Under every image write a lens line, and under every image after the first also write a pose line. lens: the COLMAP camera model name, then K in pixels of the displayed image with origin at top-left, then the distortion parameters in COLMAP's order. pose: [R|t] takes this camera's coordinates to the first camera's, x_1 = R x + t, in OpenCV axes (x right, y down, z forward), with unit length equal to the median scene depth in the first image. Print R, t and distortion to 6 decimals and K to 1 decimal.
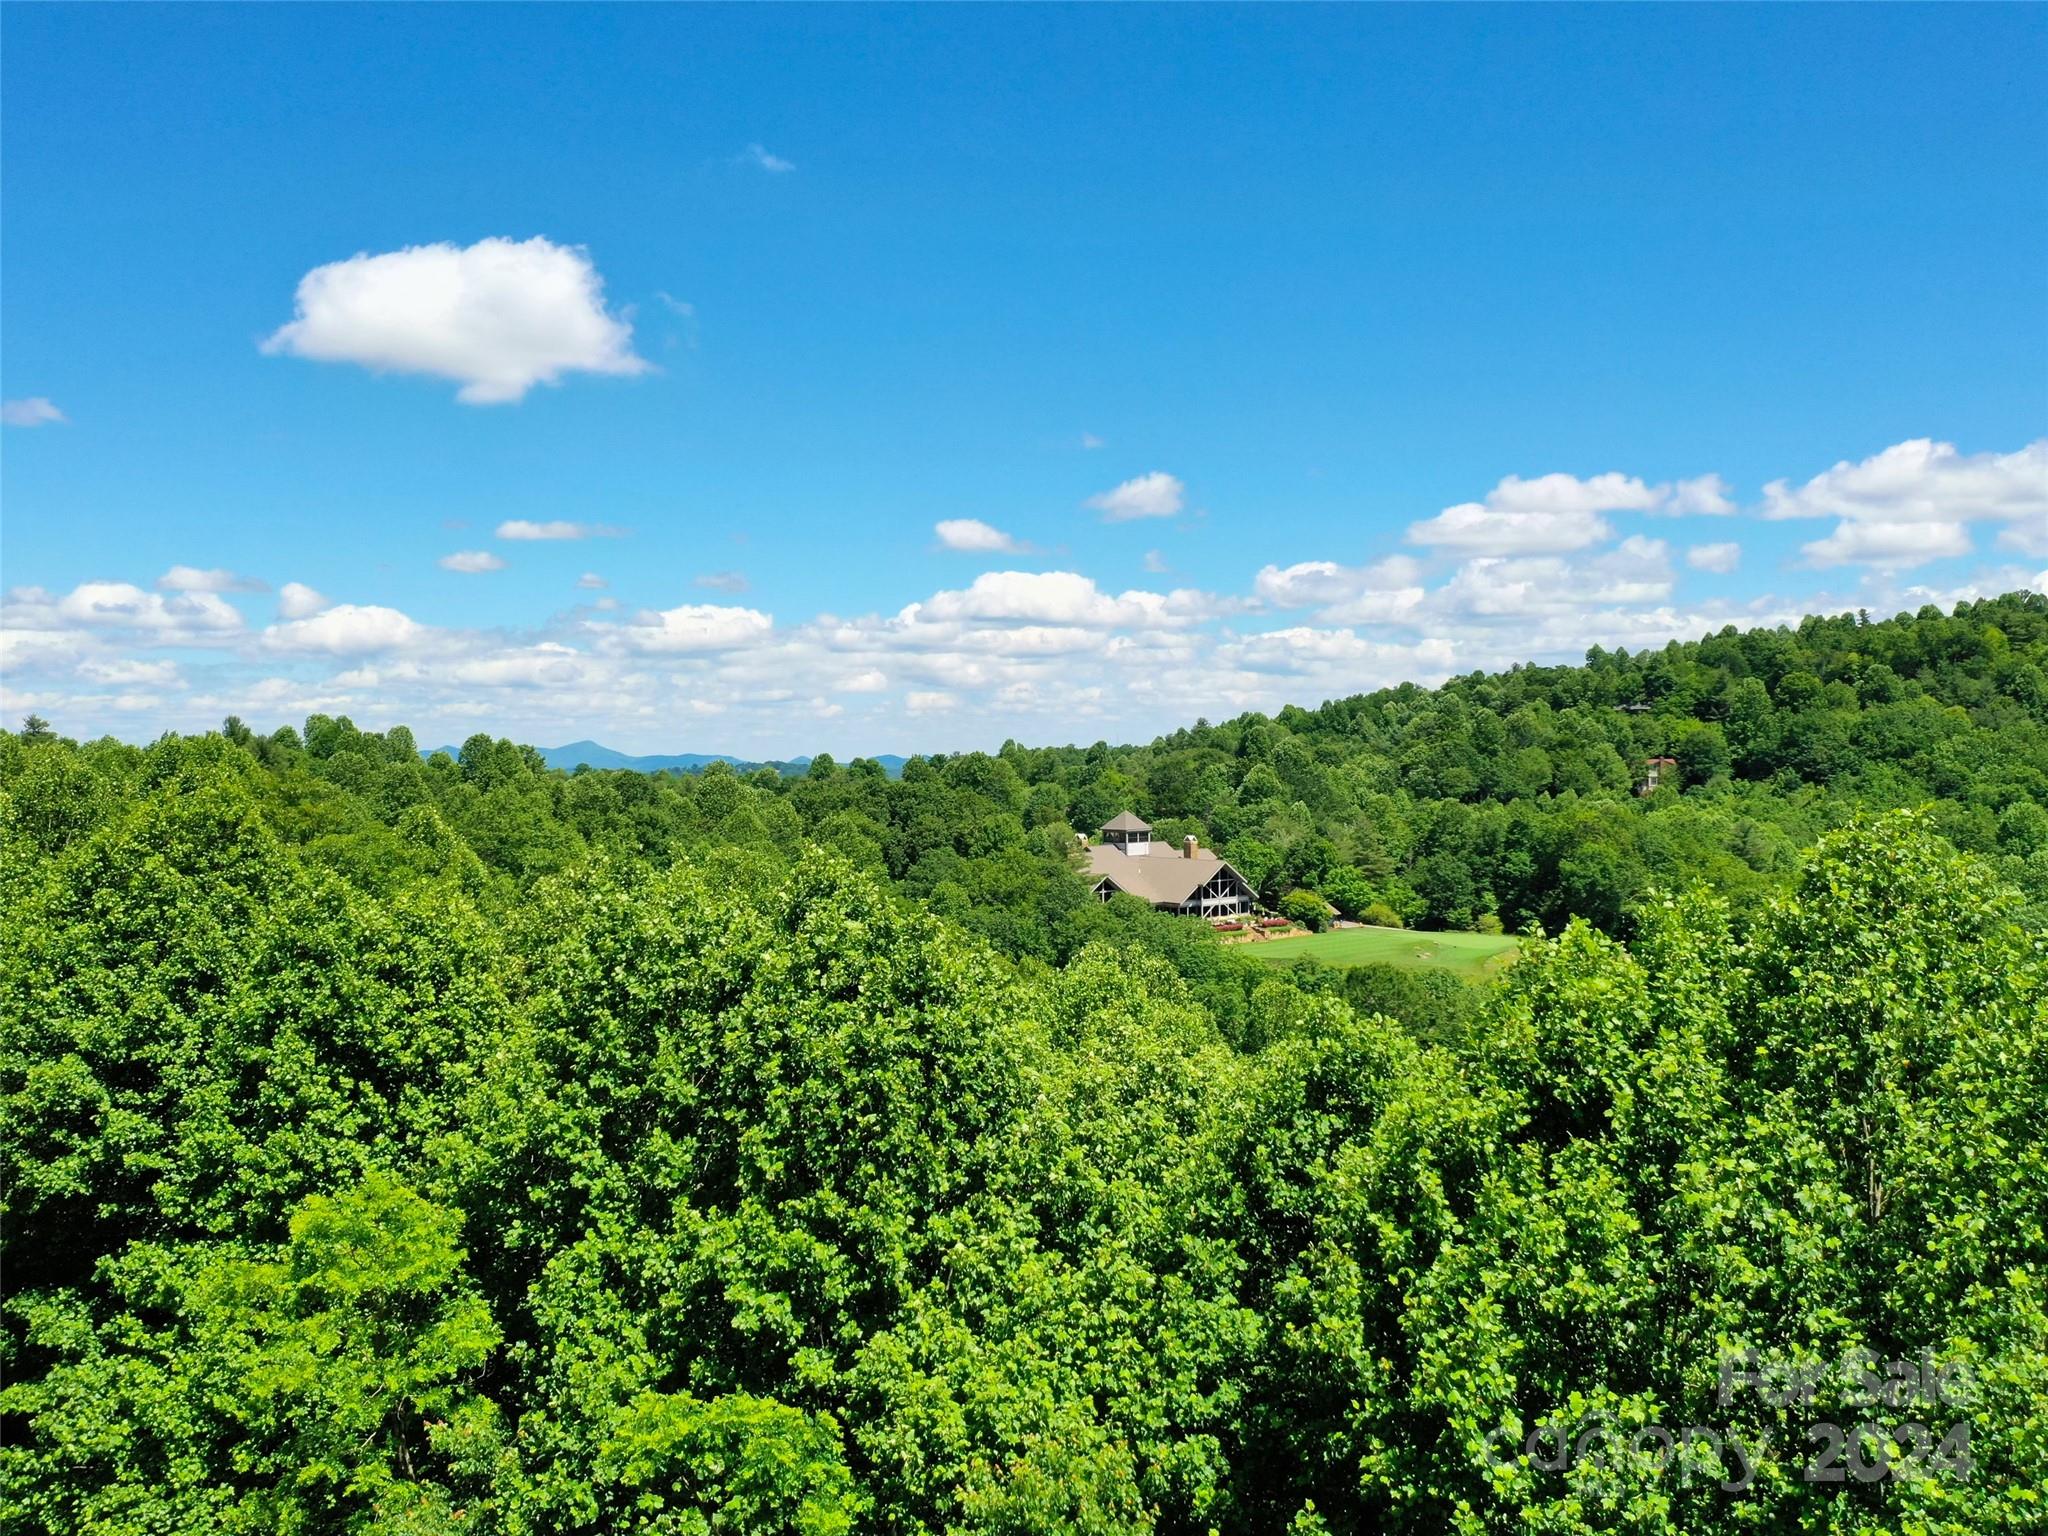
lens RADIAL K [[1833.0, 0, 1168.9], [0, 1833.0, 826.1], [0, 0, 1]] dist [-0.029462, 0.053387]
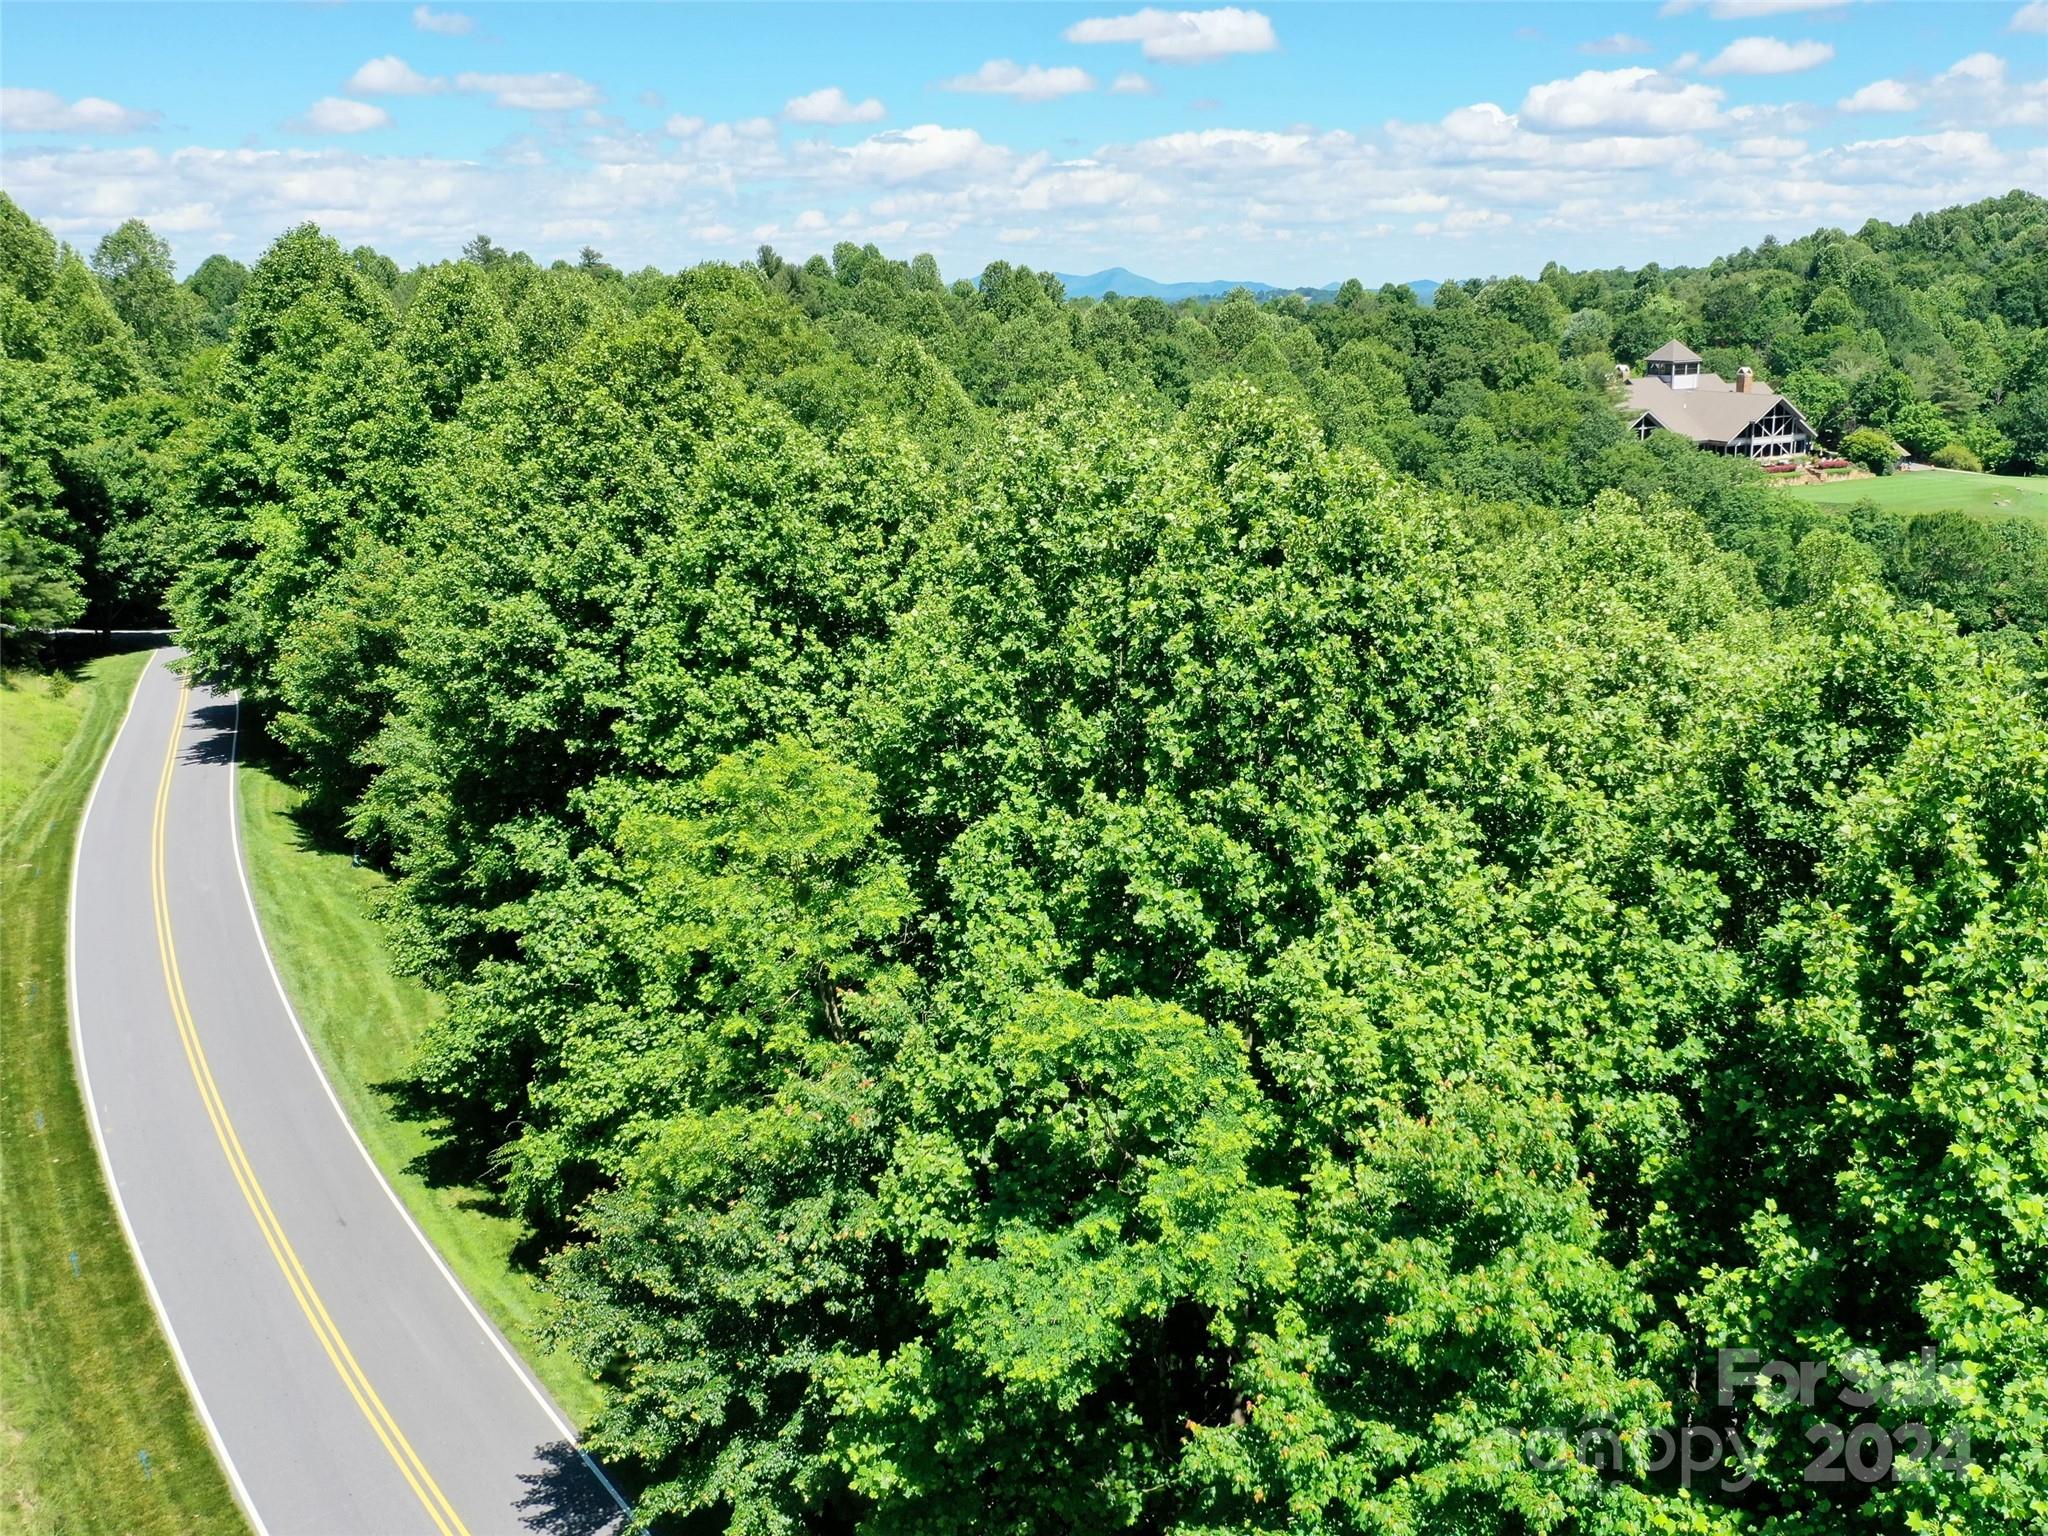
lens RADIAL K [[1833.0, 0, 1168.9], [0, 1833.0, 826.1], [0, 0, 1]] dist [-0.029462, 0.053387]
pose [[0.959513, 0.070208, -0.272775, 0.020893], [-0.000114, 0.968533, 0.248886, -0.000520], [0.281666, -0.238778, 0.929327, 0.149549]]
